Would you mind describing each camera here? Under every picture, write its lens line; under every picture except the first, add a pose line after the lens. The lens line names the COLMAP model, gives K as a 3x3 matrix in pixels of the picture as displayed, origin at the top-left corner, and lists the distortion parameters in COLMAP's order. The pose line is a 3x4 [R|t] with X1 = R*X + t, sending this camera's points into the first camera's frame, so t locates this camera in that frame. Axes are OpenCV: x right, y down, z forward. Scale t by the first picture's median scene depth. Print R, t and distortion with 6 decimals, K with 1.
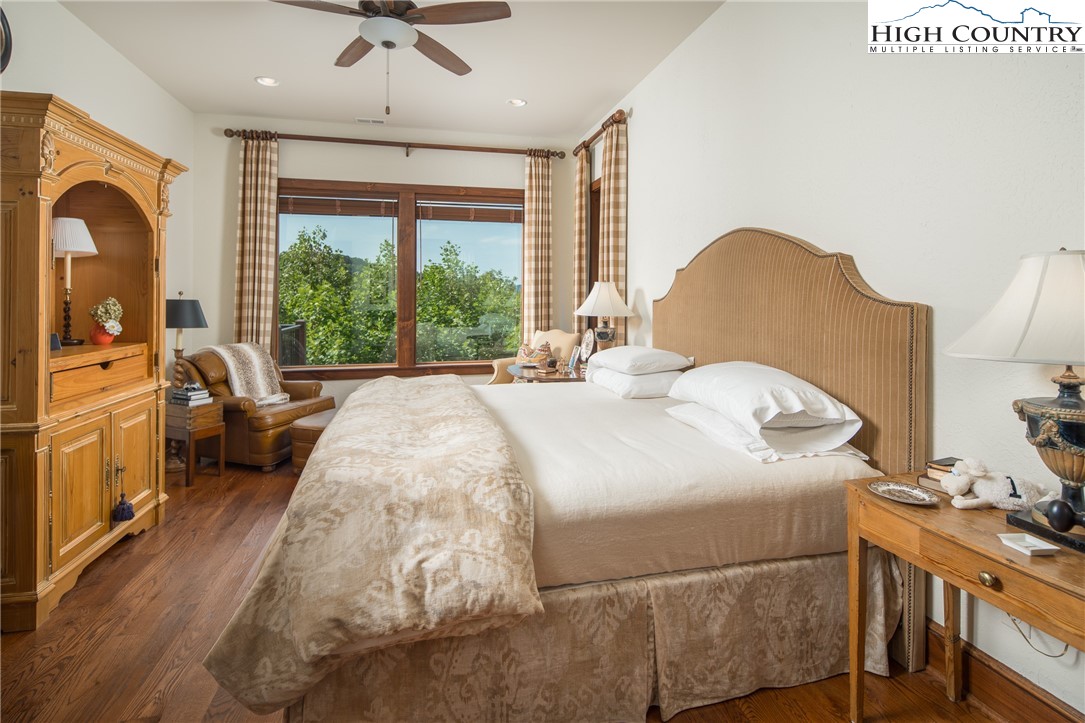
lens RADIAL K [[521.6, 0, 540.7], [0, 521.6, 291.4], [0, 0, 1]] dist [0.002574, -0.000212]
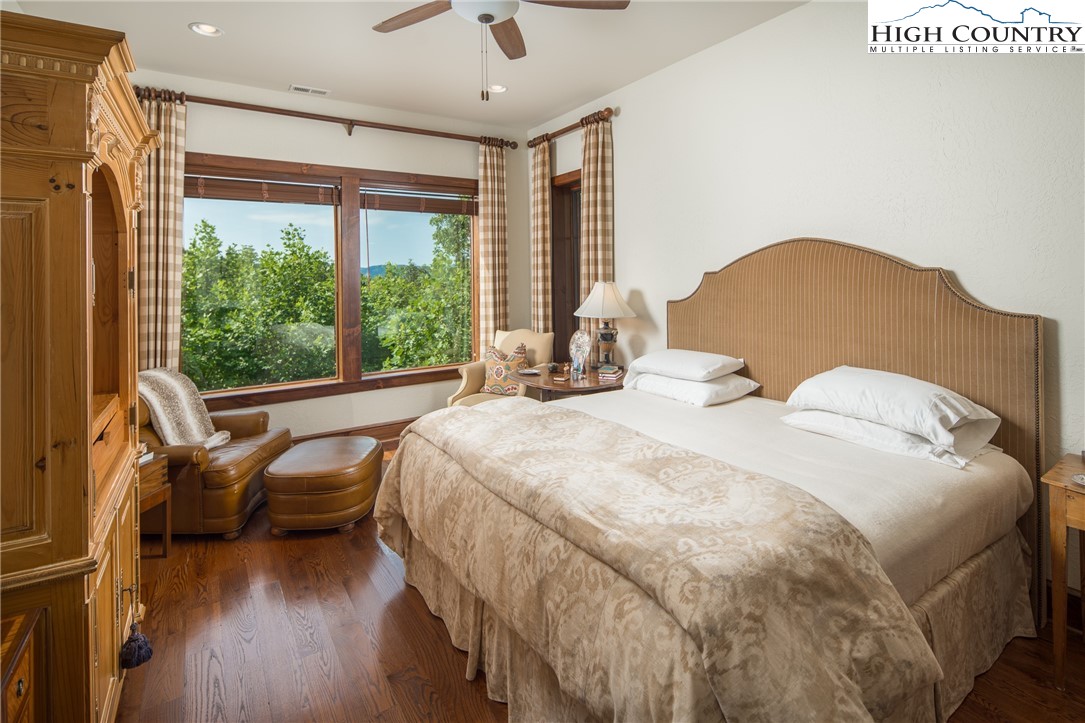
lens RADIAL K [[521.0, 0, 540.2], [0, 521.0, 273.1], [0, 0, 1]] dist [0.001110, -0.000524]
pose [[0.942635, -0.012571, 0.333588, -0.267658], [0.012504, 0.999919, 0.002347, -0.032685], [-0.333590, 0.001958, 0.942716, 0.095327]]
